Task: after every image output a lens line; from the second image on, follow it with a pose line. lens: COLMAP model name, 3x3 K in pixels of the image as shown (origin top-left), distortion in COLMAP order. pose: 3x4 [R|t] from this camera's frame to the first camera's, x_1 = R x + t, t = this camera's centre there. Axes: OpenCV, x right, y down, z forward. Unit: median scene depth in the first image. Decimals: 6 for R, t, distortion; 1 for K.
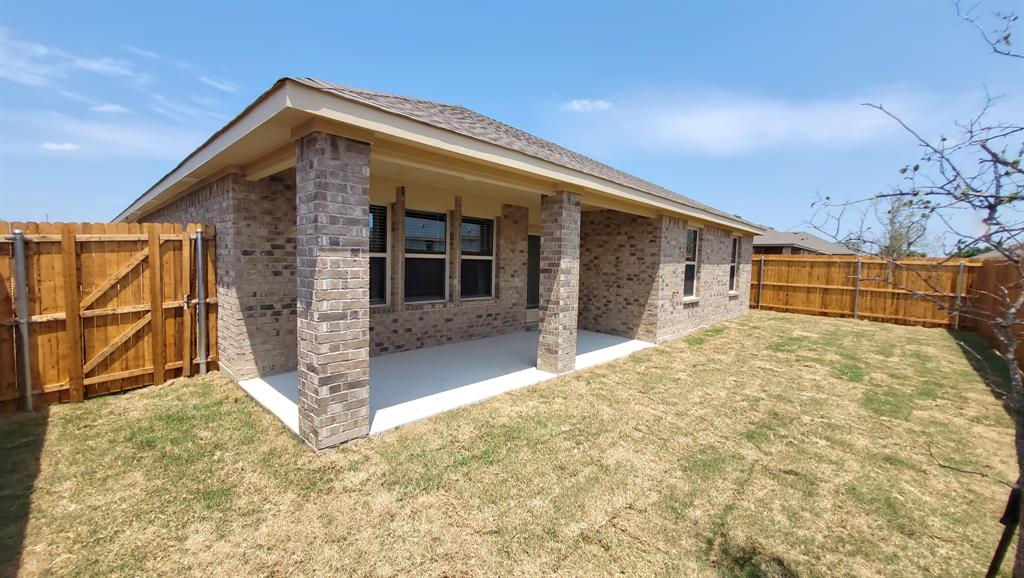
lens RADIAL K [[417.4, 0, 512.0], [0, 417.4, 286.0], [0, 0, 1]] dist [0.005771, -0.001254]
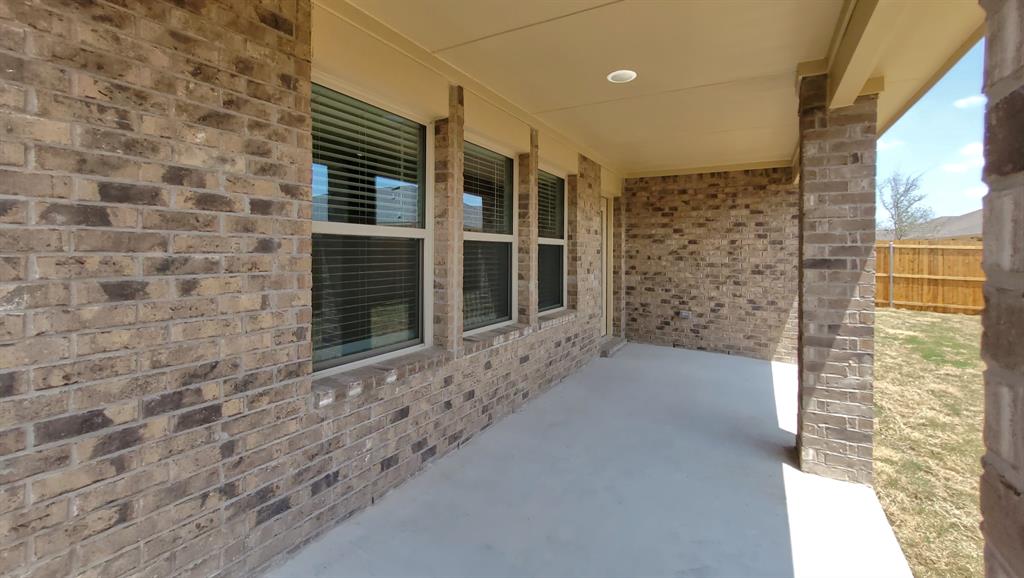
lens RADIAL K [[417.4, 0, 543.7], [0, 417.4, 255.6], [0, 0, 1]] dist [0.005771, -0.001254]
pose [[0.955918, -0.011858, 0.293395, -0.261687], [0.025646, 0.998738, -0.043192, -0.023698], [-0.292513, 0.048813, 0.955015, 0.452485]]
